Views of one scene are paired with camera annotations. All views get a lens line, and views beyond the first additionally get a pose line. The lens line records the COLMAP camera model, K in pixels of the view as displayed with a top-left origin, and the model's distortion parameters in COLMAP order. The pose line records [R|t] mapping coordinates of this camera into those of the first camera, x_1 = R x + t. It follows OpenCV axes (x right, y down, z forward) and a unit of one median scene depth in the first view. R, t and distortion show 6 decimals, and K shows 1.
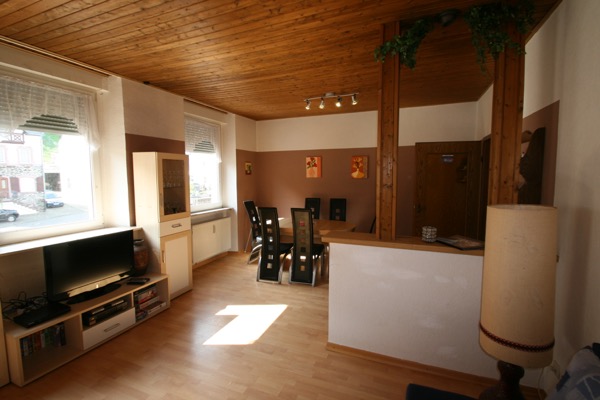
lens RADIAL K [[281.2, 0, 300.0], [0, 281.2, 200.0], [0, 0, 1]] dist [0.001128, 0.000069]
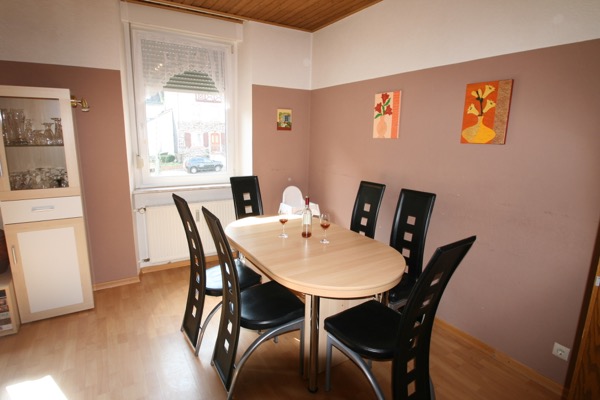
lens RADIAL K [[311.6, 0, 300.0], [0, 311.6, 200.0], [0, 0, 1]] dist [-0.043141, 0.000177]
pose [[0.810299, 0.141486, -0.568681, 0.239466], [-0.077602, 0.987777, 0.135183, -0.037408], [0.580856, -0.065408, 0.811374, 0.496745]]
